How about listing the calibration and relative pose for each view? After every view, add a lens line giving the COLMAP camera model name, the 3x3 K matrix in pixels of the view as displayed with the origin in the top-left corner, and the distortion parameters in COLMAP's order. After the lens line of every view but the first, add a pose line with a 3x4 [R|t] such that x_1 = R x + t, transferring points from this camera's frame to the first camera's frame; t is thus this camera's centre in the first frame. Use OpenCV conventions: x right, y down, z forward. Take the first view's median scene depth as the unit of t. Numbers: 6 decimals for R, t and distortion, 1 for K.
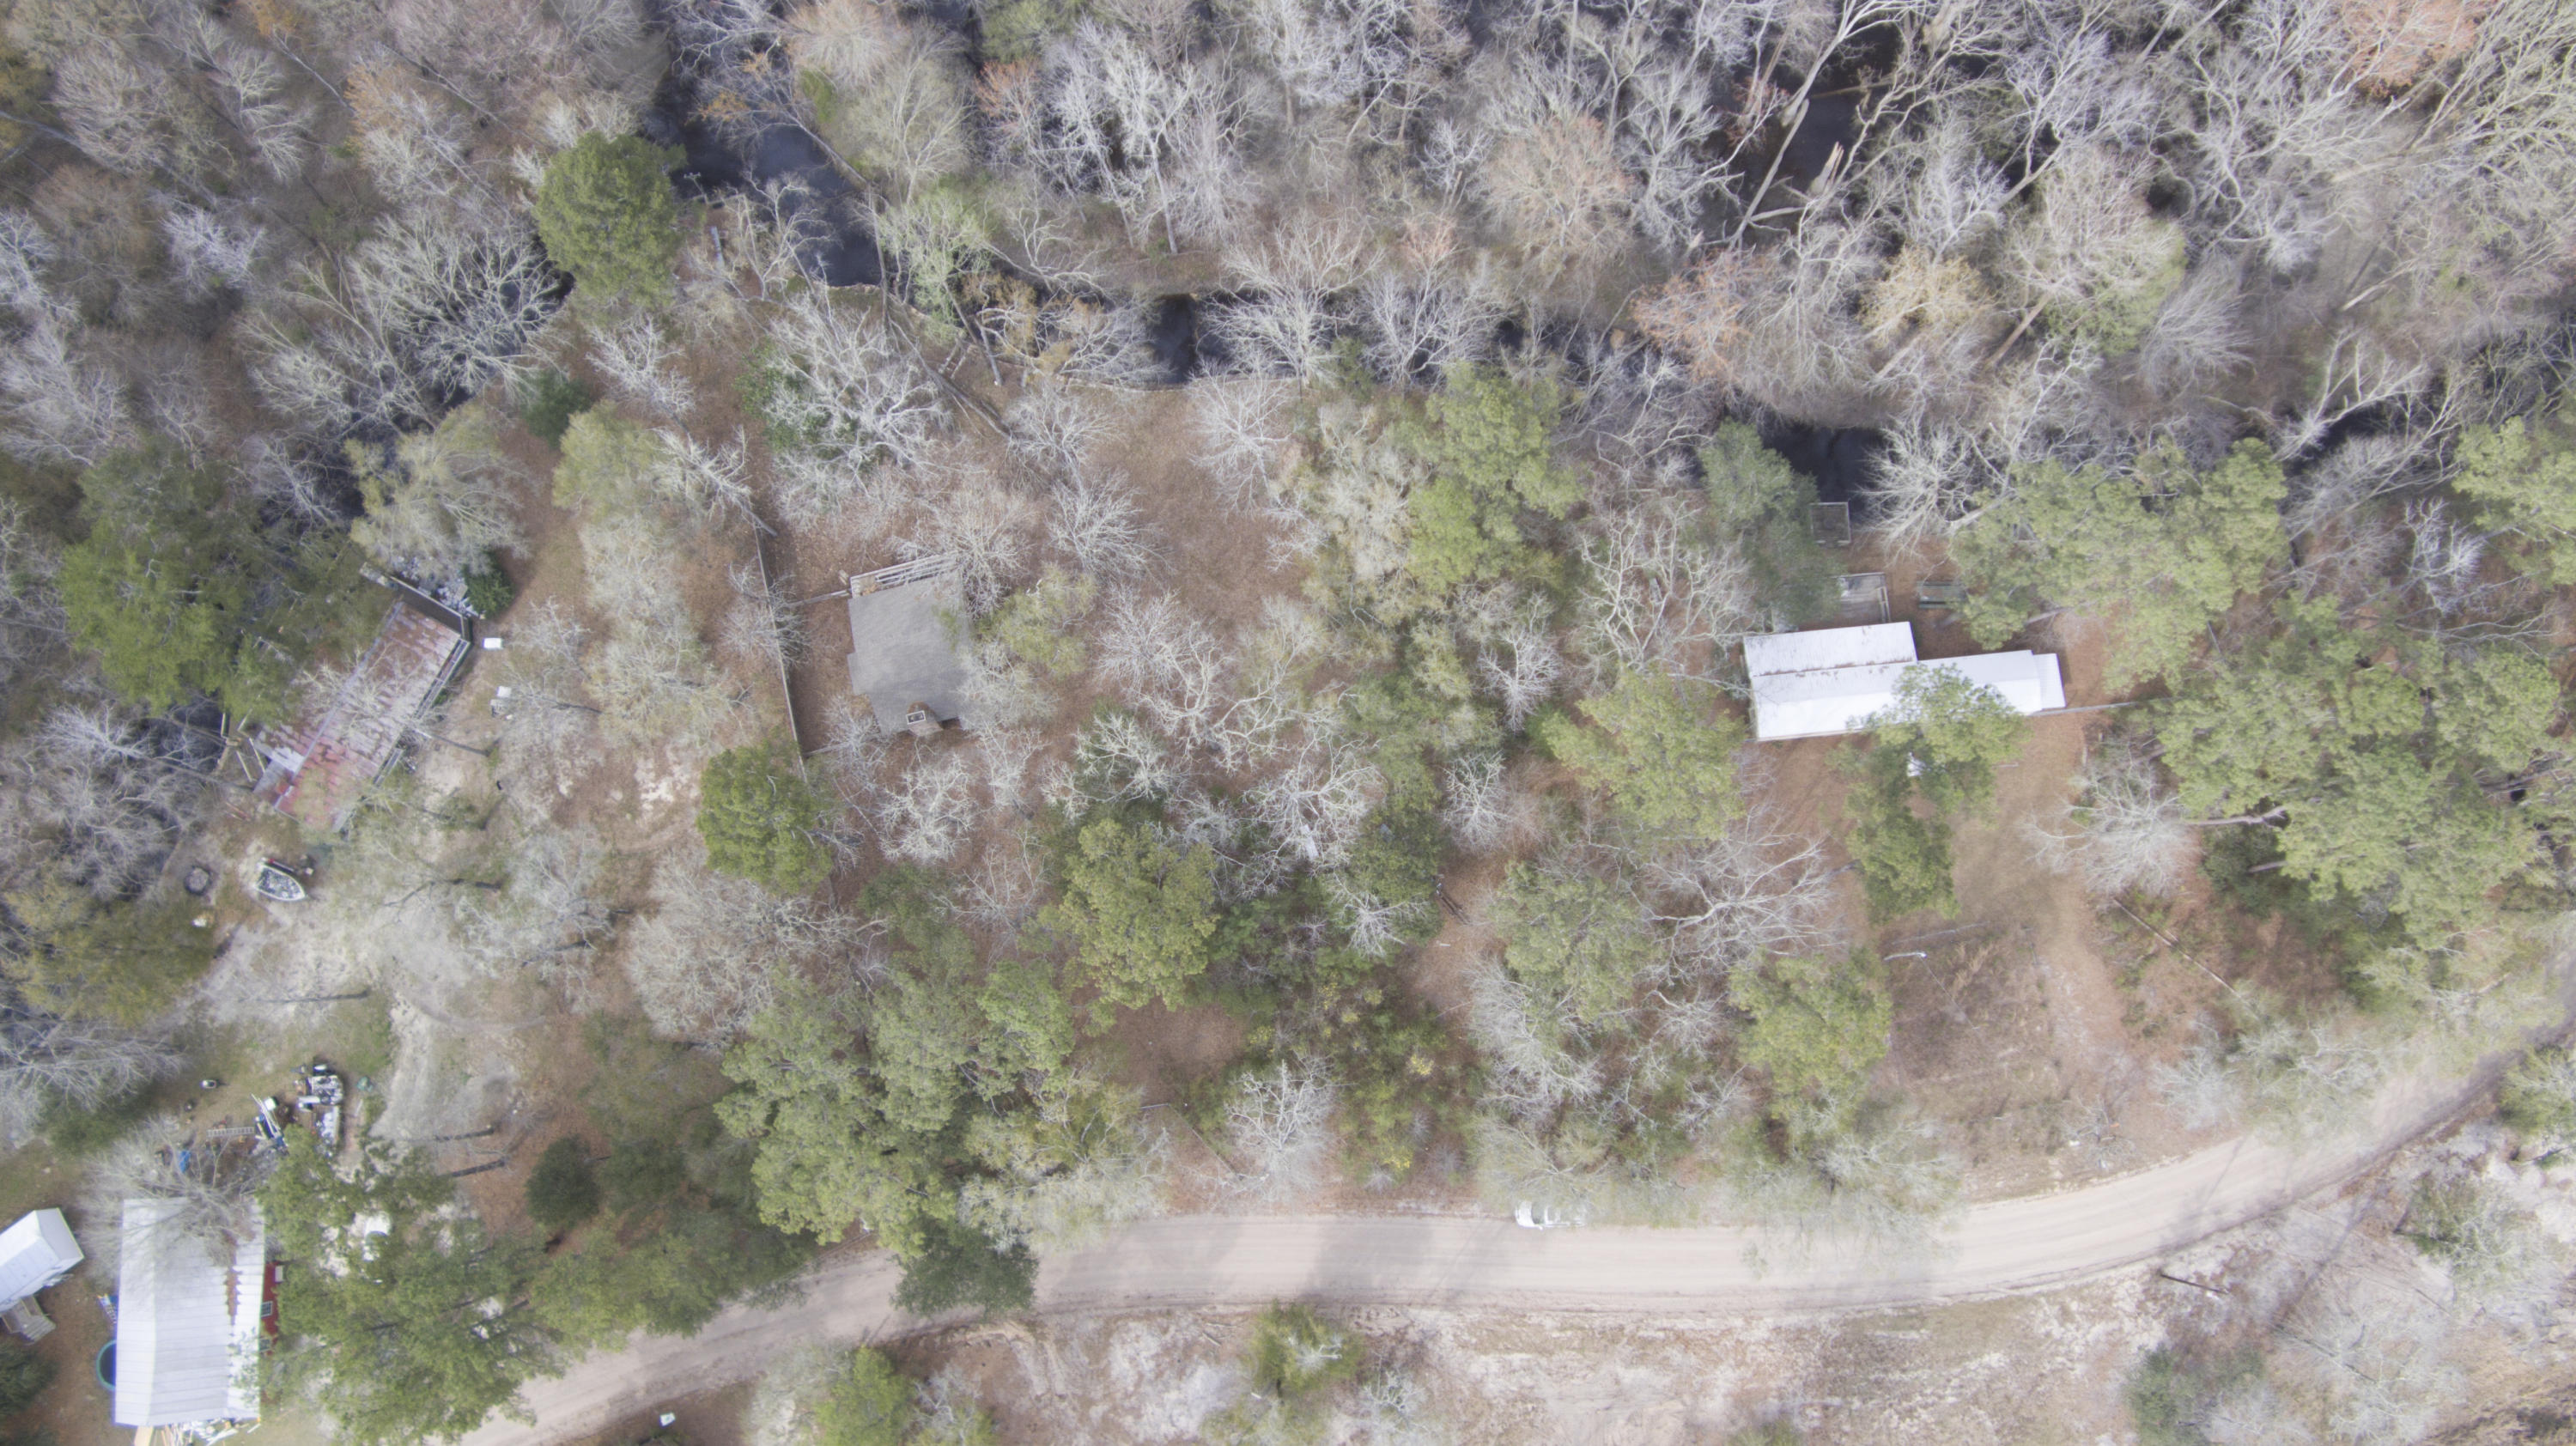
lens RADIAL K [[1757.0, 0, 1280.7], [0, 1757.0, 685.2], [0, 0, 1]] dist [-0.088616, 0.014103]
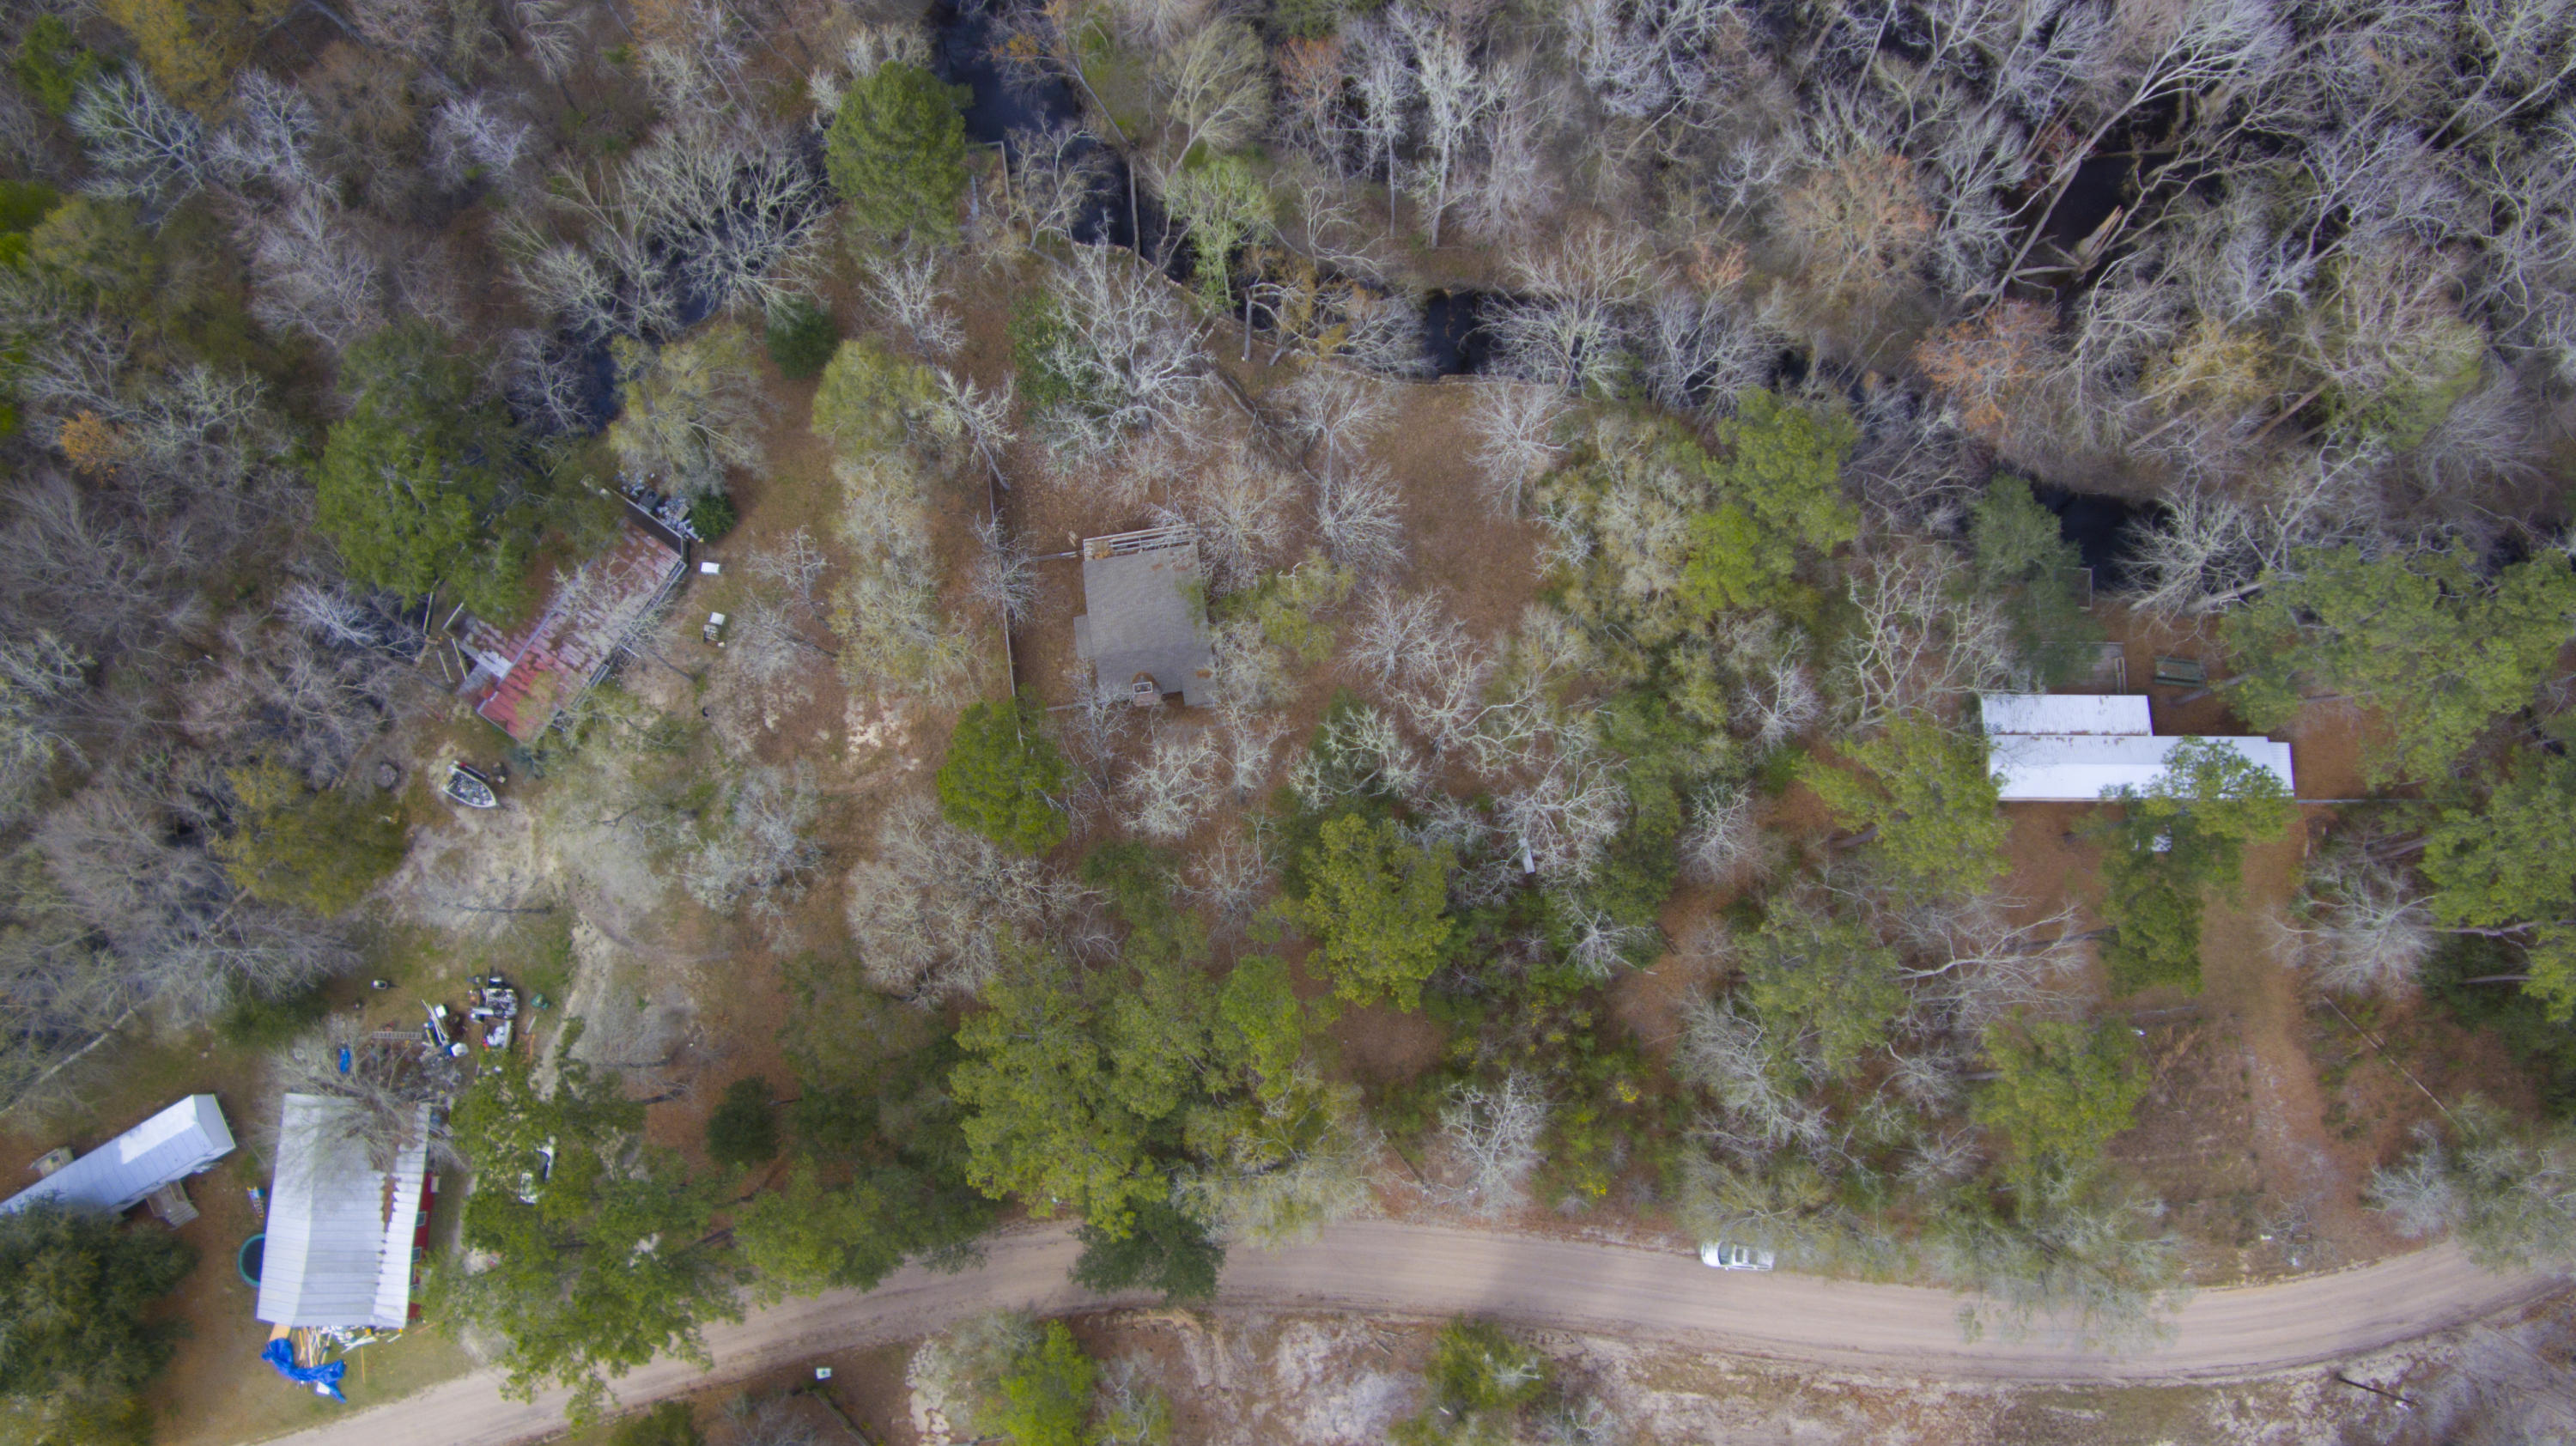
lens RADIAL K [[1757.0, 0, 1280.7], [0, 1757.0, 685.2], [0, 0, 1]] dist [-0.088616, 0.014103]
pose [[0.994505, 0.103479, -0.015860, -0.121250], [-0.103475, 0.994631, 0.001070, 0.008045], [0.015886, 0.000577, 0.999874, 0.014447]]
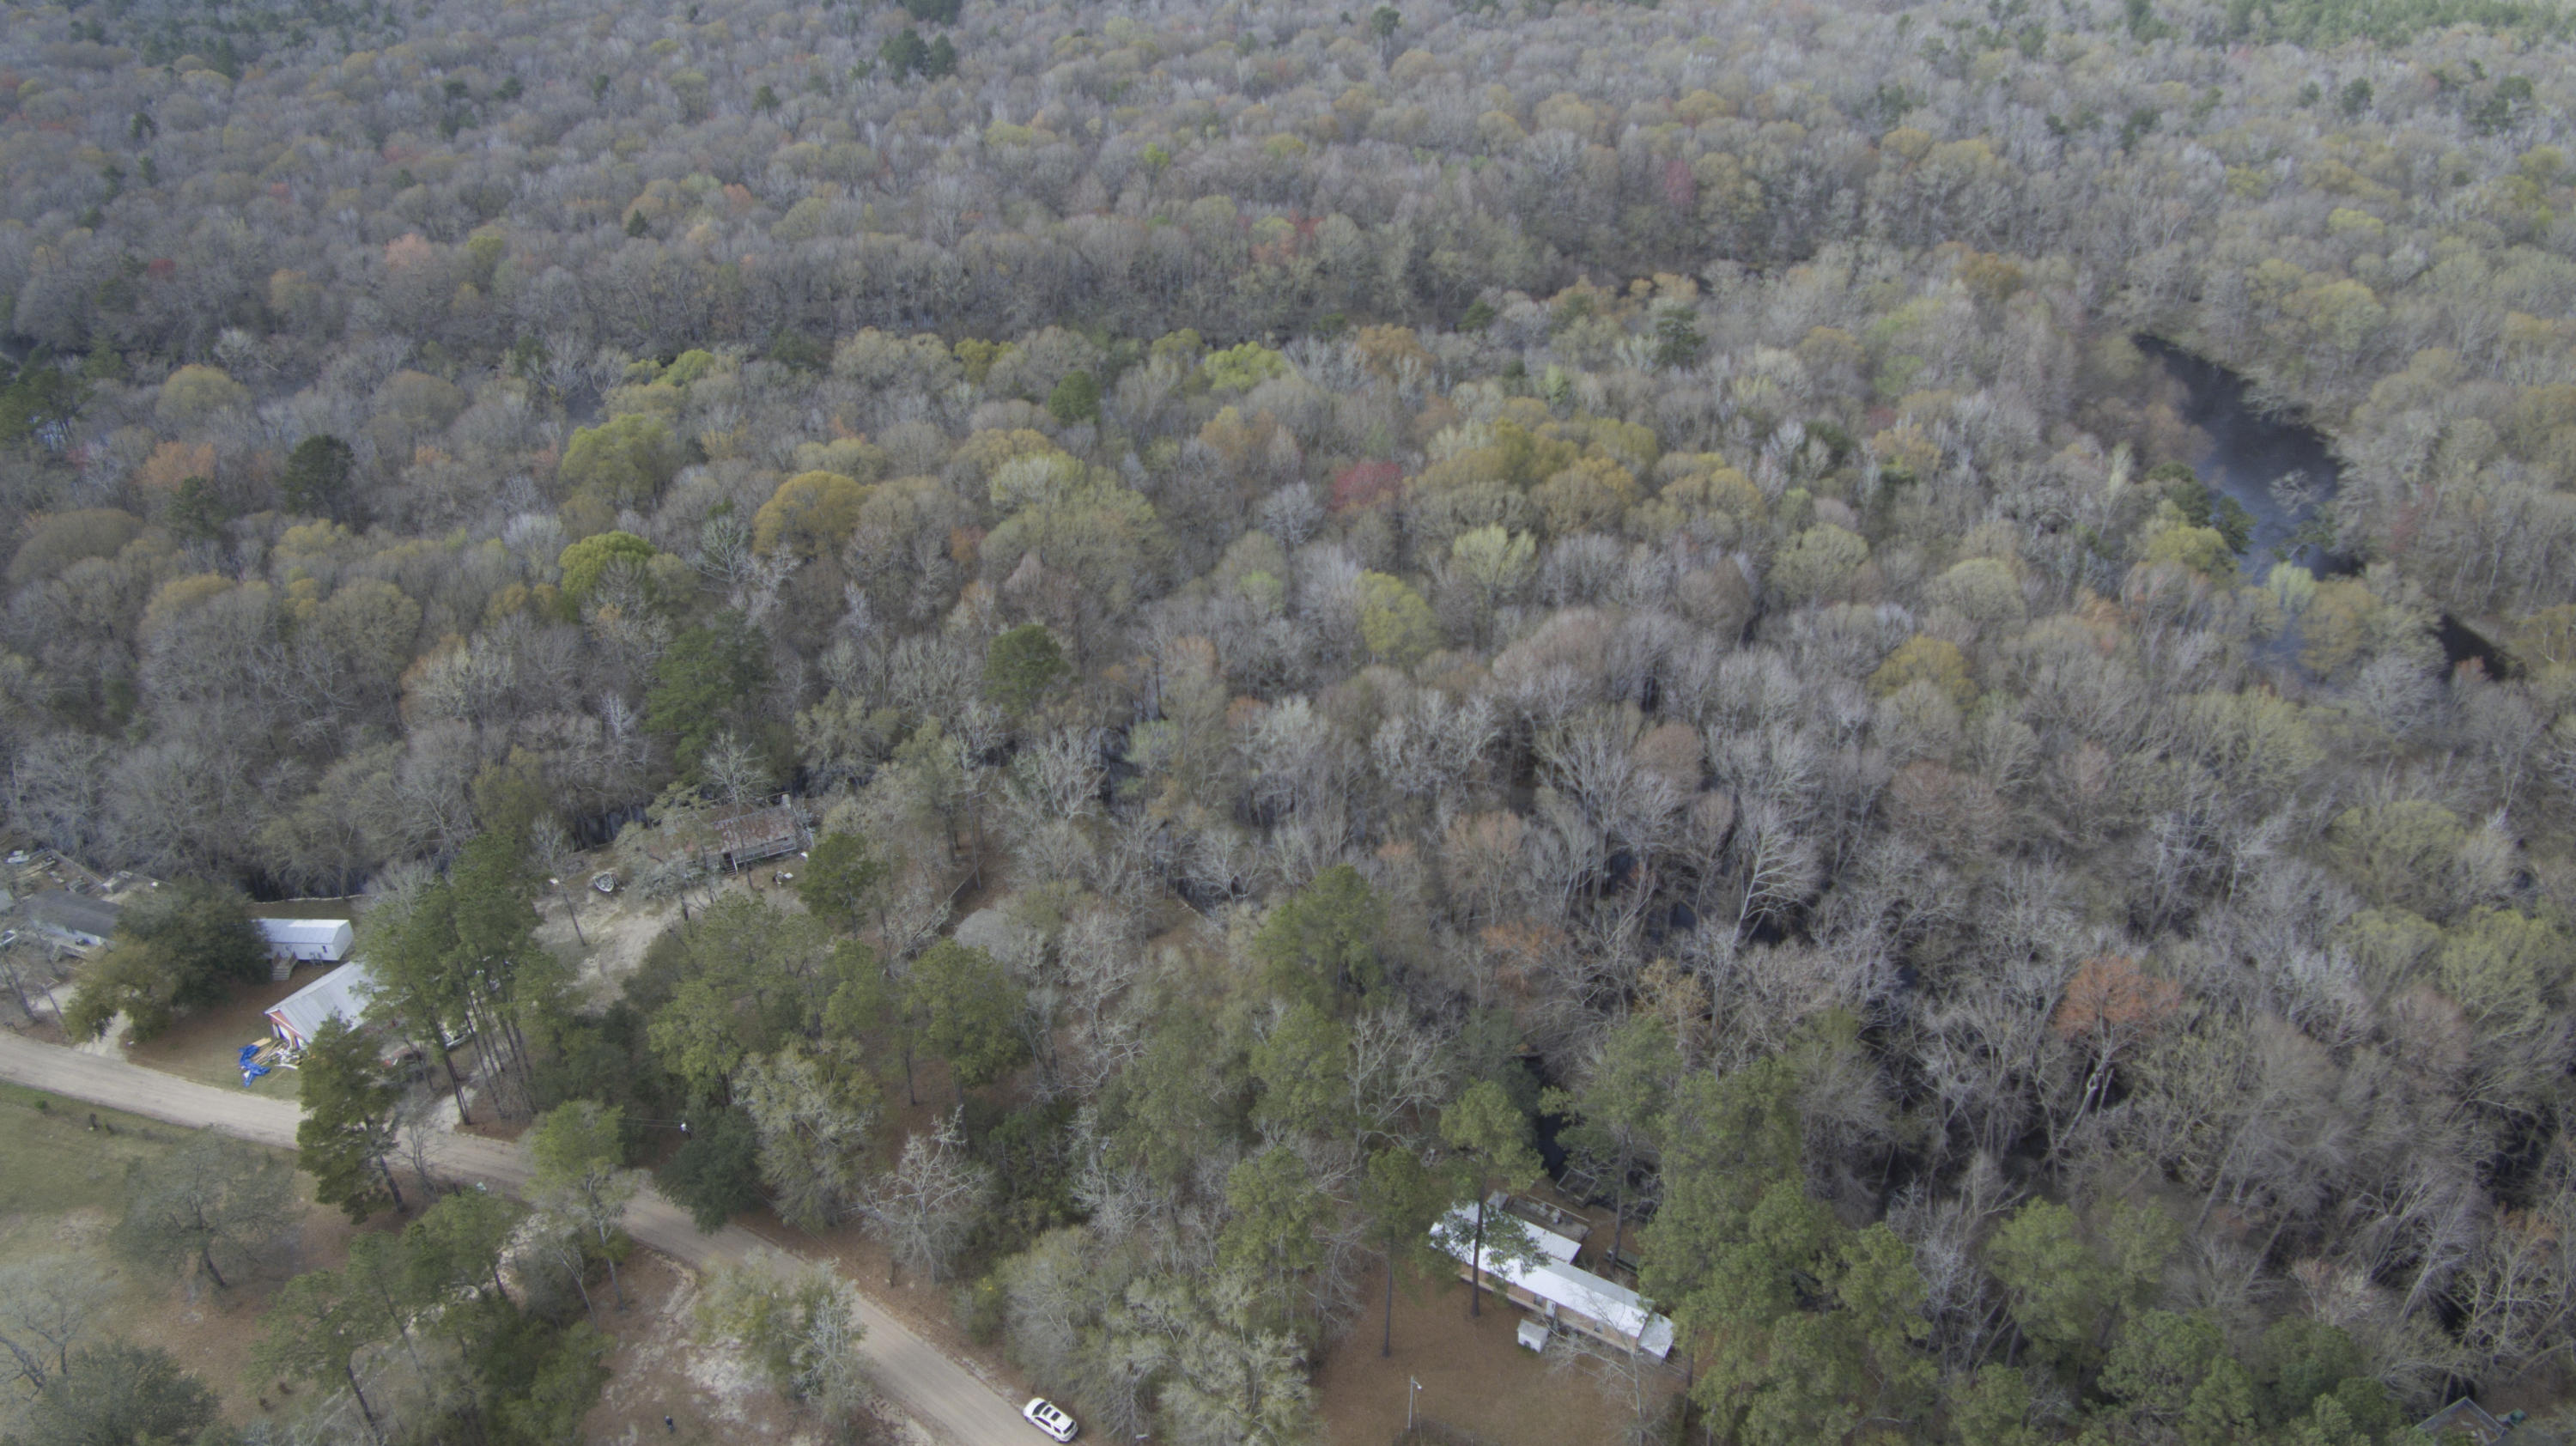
lens RADIAL K [[1757.0, 0, 1280.7], [0, 1757.0, 685.2], [0, 0, 1]] dist [-0.088616, 0.014103]
pose [[0.804501, 0.322678, -0.498656, 0.719648], [-0.584969, 0.575917, -0.571079, 0.606356], [0.102910, 0.751132, 0.652082, -0.143403]]
